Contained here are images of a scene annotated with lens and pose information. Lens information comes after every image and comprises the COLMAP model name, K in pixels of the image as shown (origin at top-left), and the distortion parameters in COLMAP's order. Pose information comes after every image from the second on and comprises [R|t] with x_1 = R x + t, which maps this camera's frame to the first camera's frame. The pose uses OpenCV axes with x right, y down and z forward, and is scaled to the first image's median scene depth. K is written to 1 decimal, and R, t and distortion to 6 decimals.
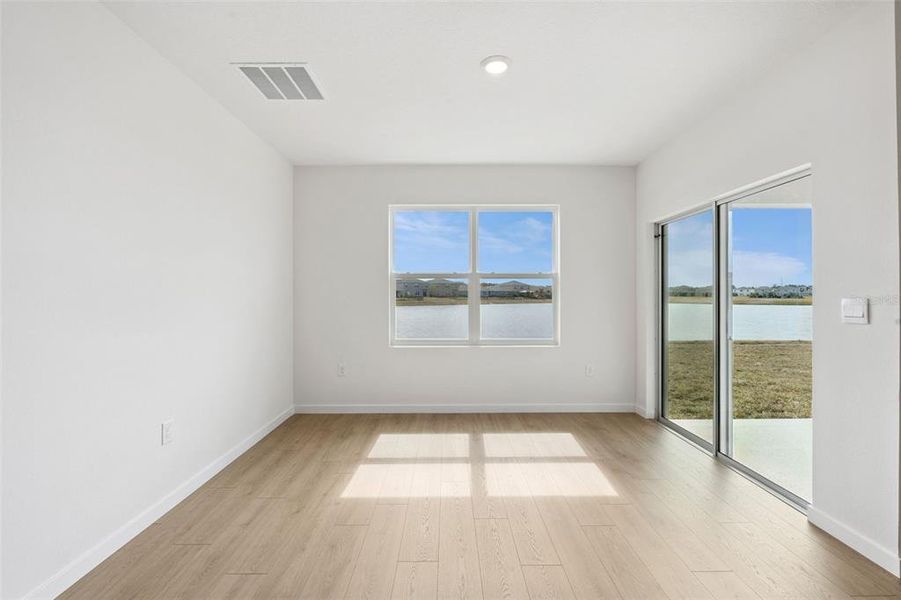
lens RADIAL K [[406.1, 0, 452.6], [0, 406.1, 287.2], [0, 0, 1]] dist [0.037446, -0.000024]
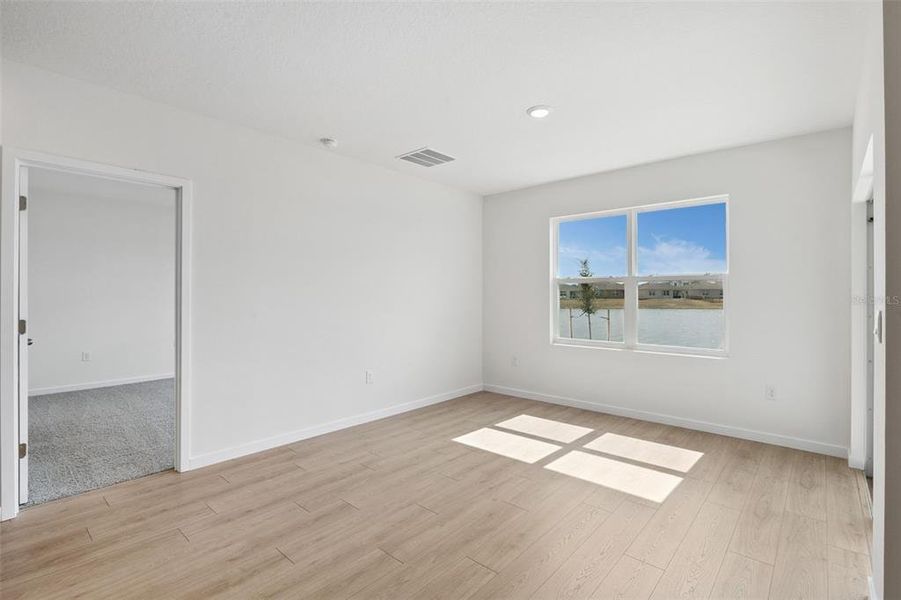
lens RADIAL K [[426.4, 0, 450.5], [0, 426.4, 300.0], [0, 0, 1]] dist [-0.008326, -0.000044]
pose [[0.740296, 0.006751, -0.672247, 0.439485], [0.021433, 0.999204, 0.033638, -0.022573], [0.671939, -0.039310, 0.739563, -0.060945]]
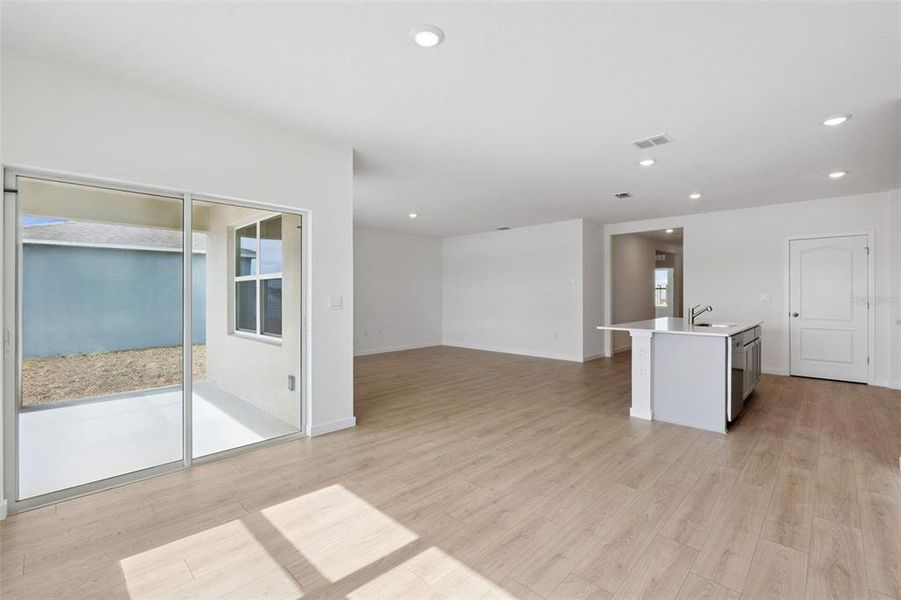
lens RADIAL K [[406.1, 0, 452.6], [0, 406.1, 287.2], [0, 0, 1]] dist [0.037446, -0.000024]
pose [[-0.718422, 0.004693, 0.695592, -0.328991], [-0.025805, 0.999109, -0.033392, 0.014944], [-0.695129, -0.041939, -0.717660, 0.942470]]
